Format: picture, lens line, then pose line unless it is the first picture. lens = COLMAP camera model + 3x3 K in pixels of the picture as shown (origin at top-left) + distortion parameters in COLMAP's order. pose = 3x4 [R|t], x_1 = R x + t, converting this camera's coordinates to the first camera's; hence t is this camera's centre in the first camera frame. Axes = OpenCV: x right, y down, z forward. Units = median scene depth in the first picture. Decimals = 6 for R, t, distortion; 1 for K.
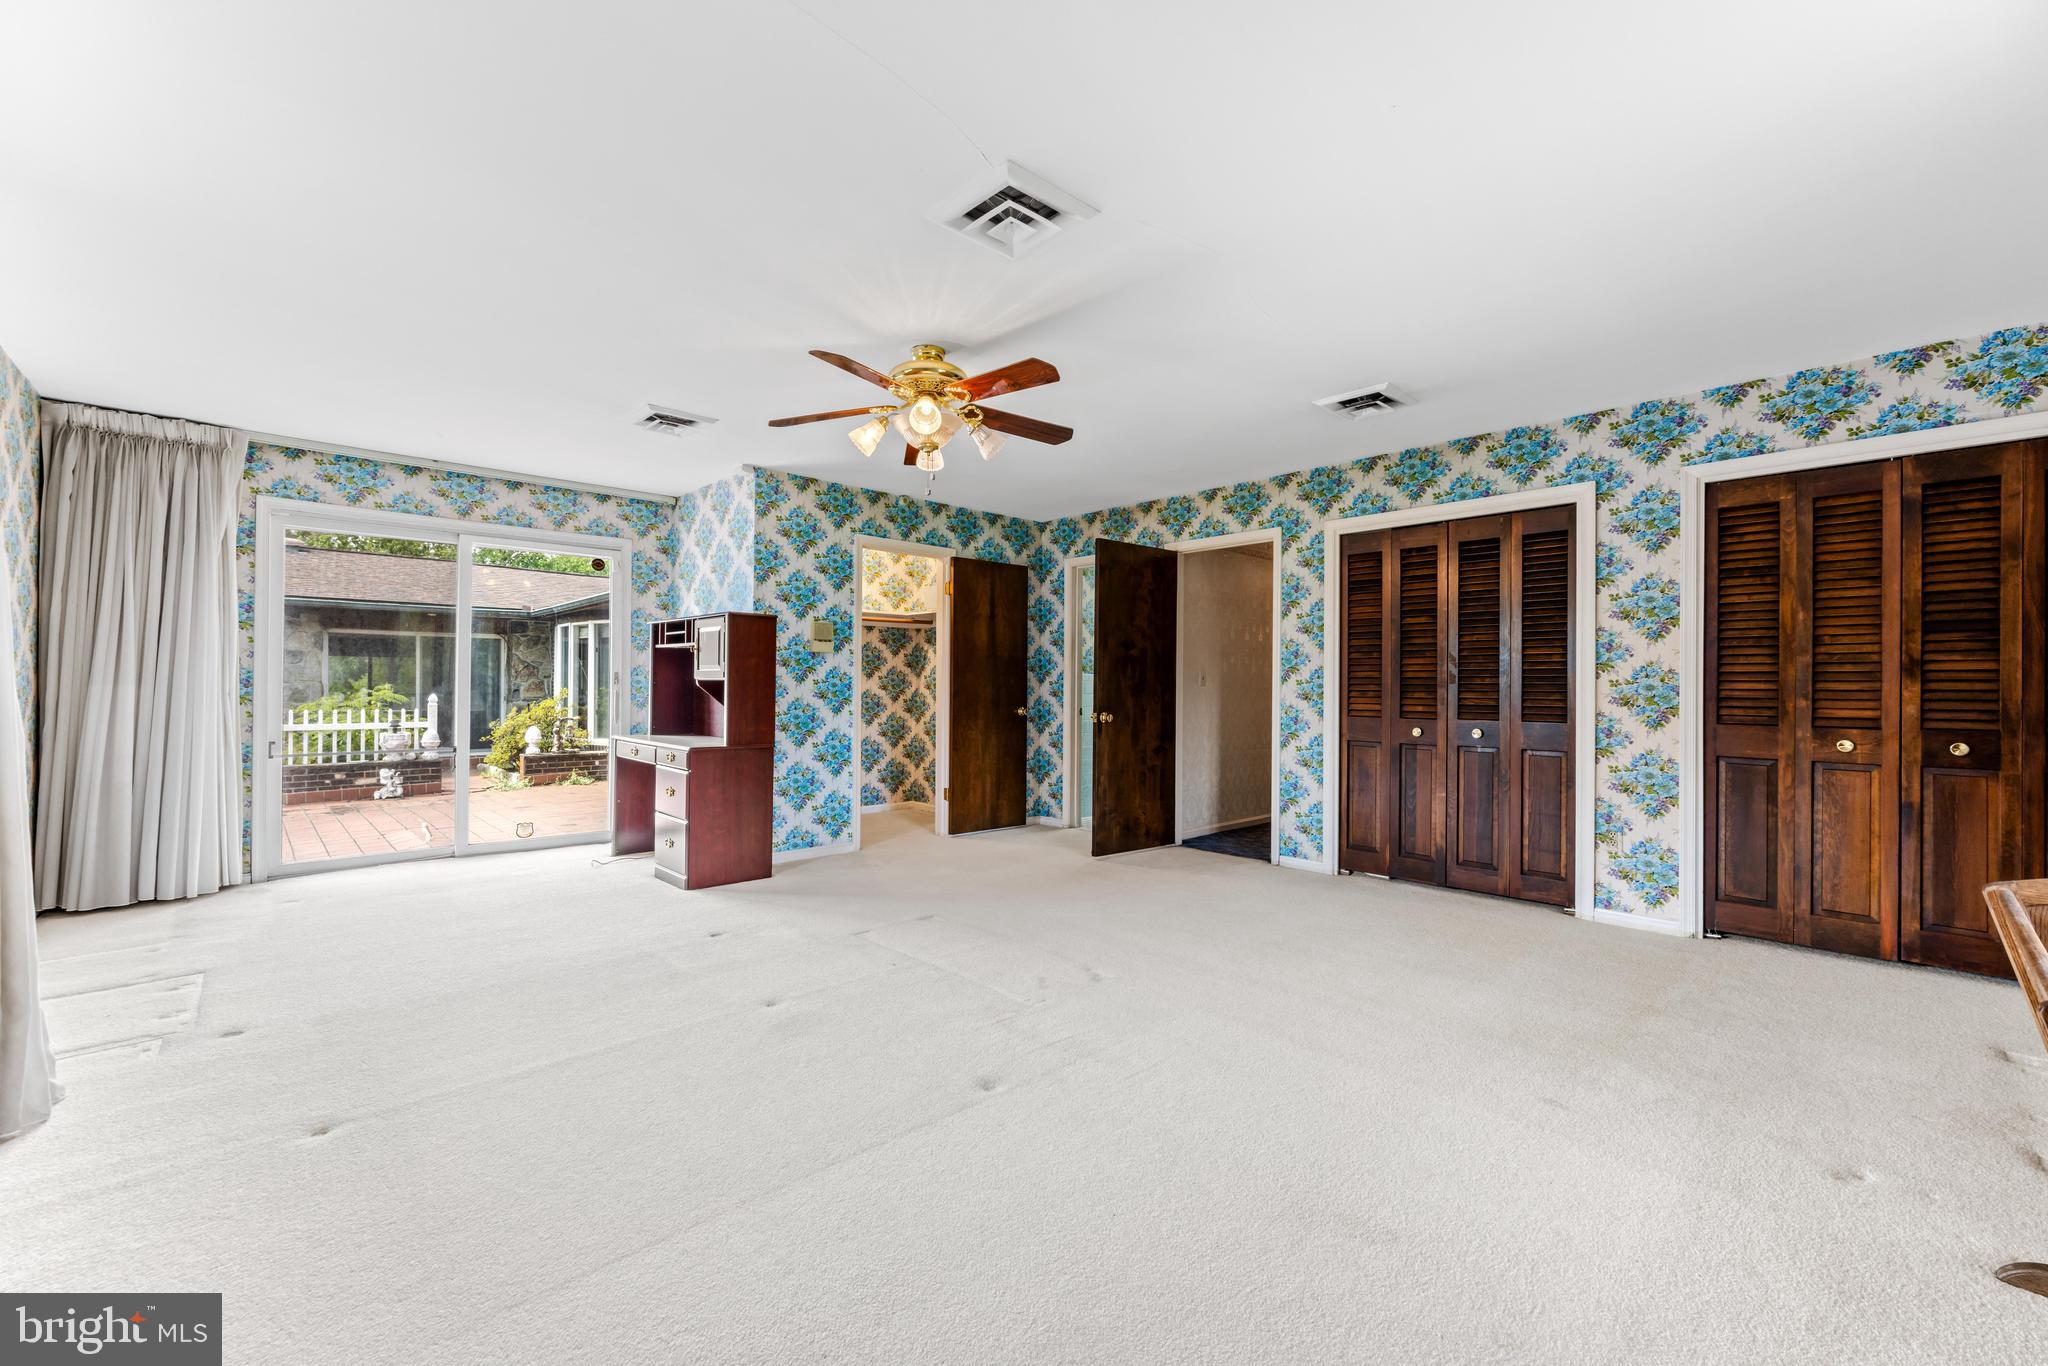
lens RADIAL K [[820.4, 0, 1020.6], [0, 820.4, 680.9], [0, 0, 1]] dist [-0.001145, -0.000061]
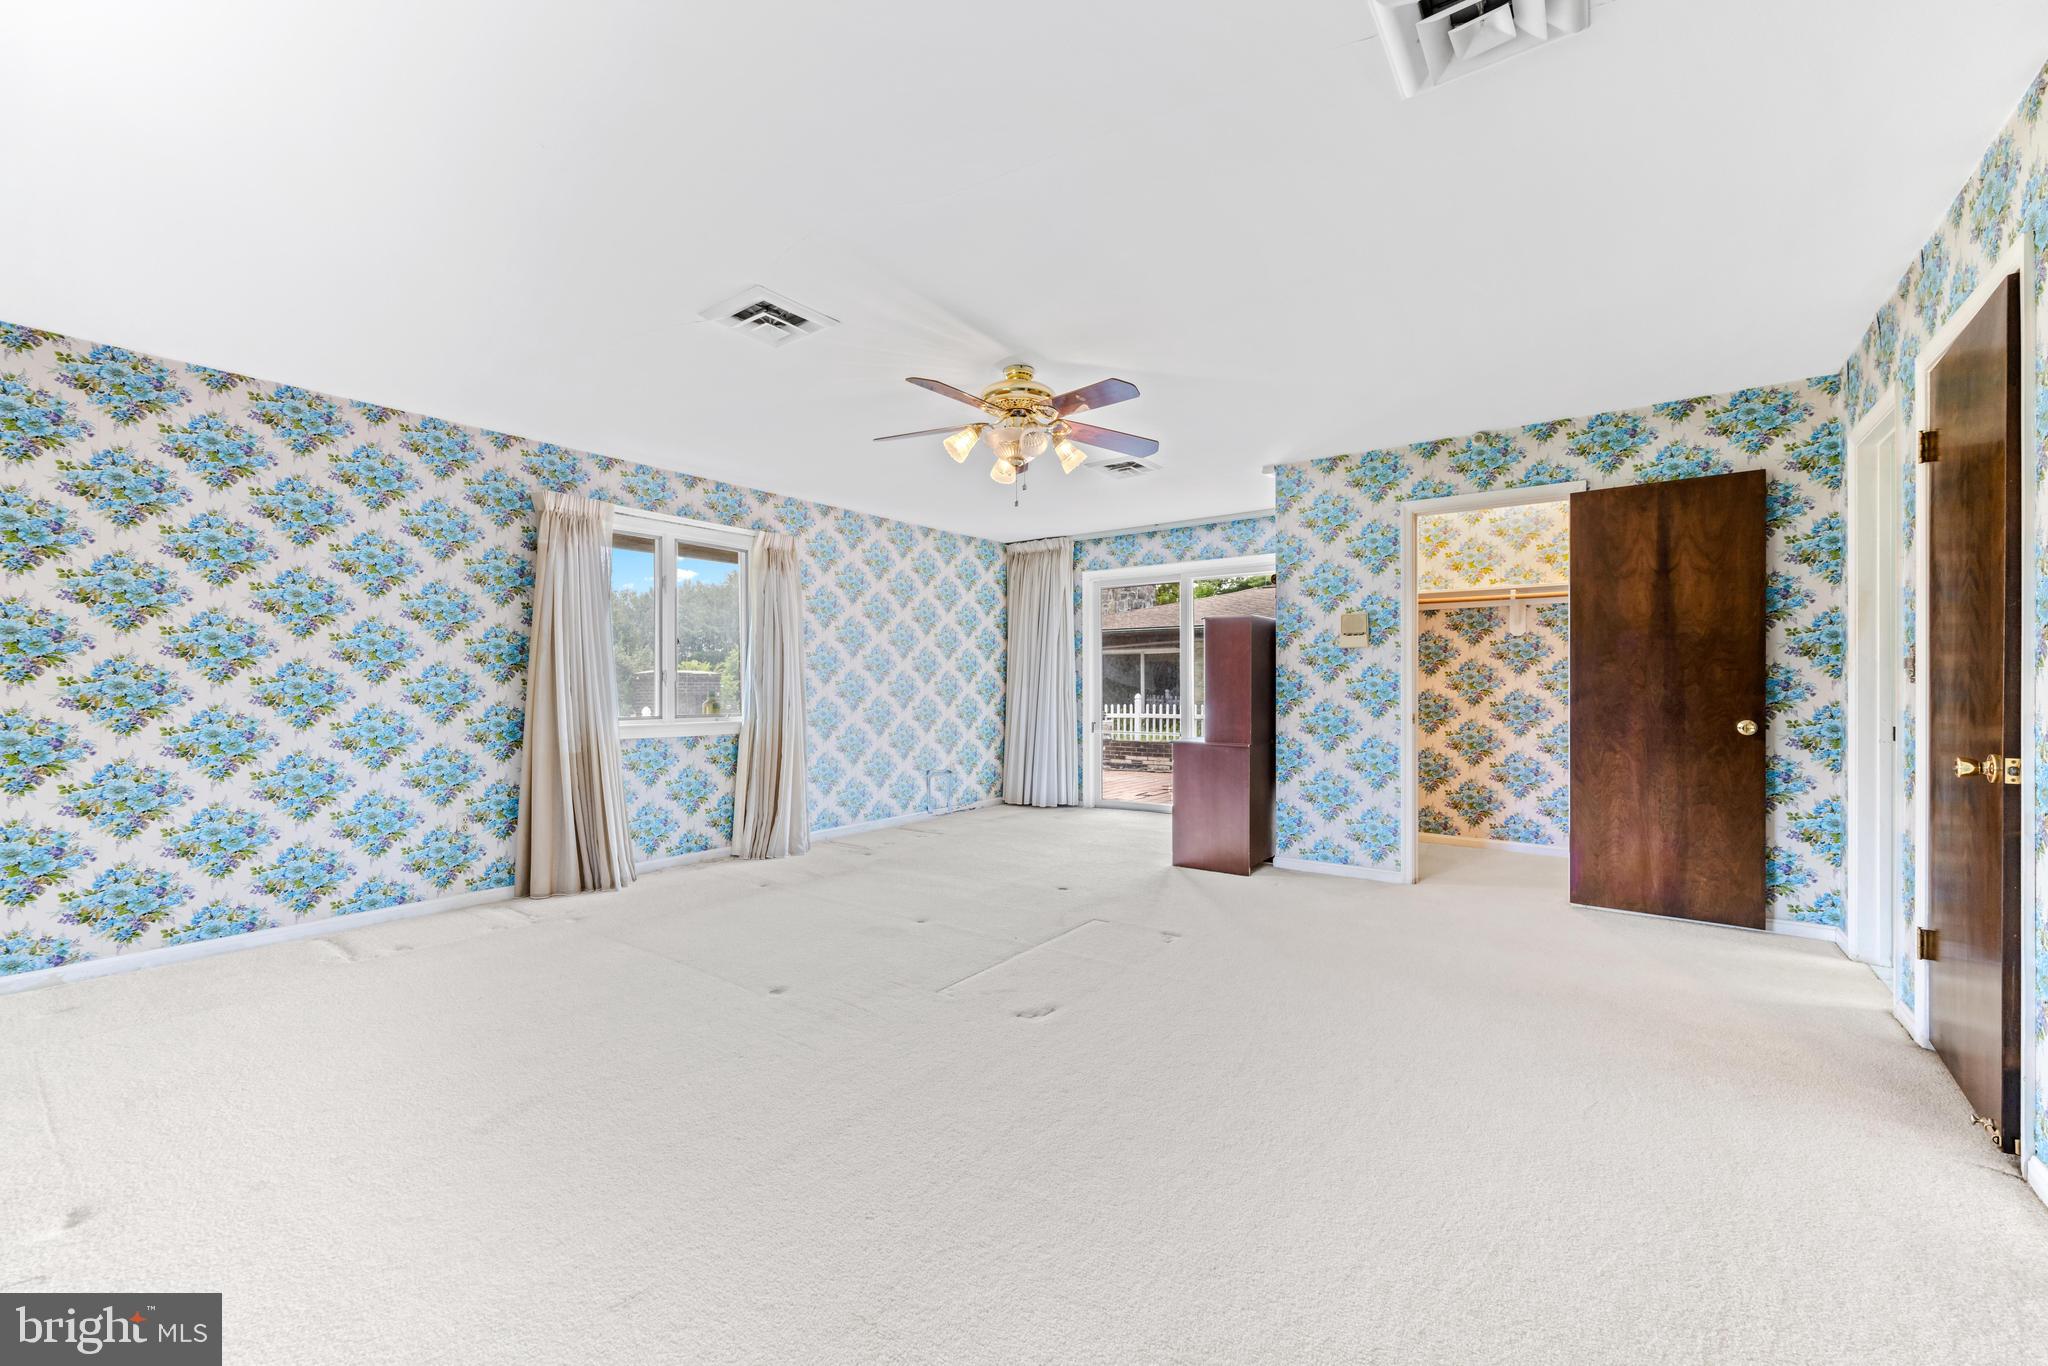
lens RADIAL K [[820.4, 0, 1020.6], [0, 820.4, 680.9], [0, 0, 1]] dist [-0.001145, -0.000061]
pose [[0.188555, -0.011389, -0.981997, 0.542556], [0.012564, 0.999879, -0.009184, 0.004579], [0.981982, -0.010606, 0.188675, 0.463118]]
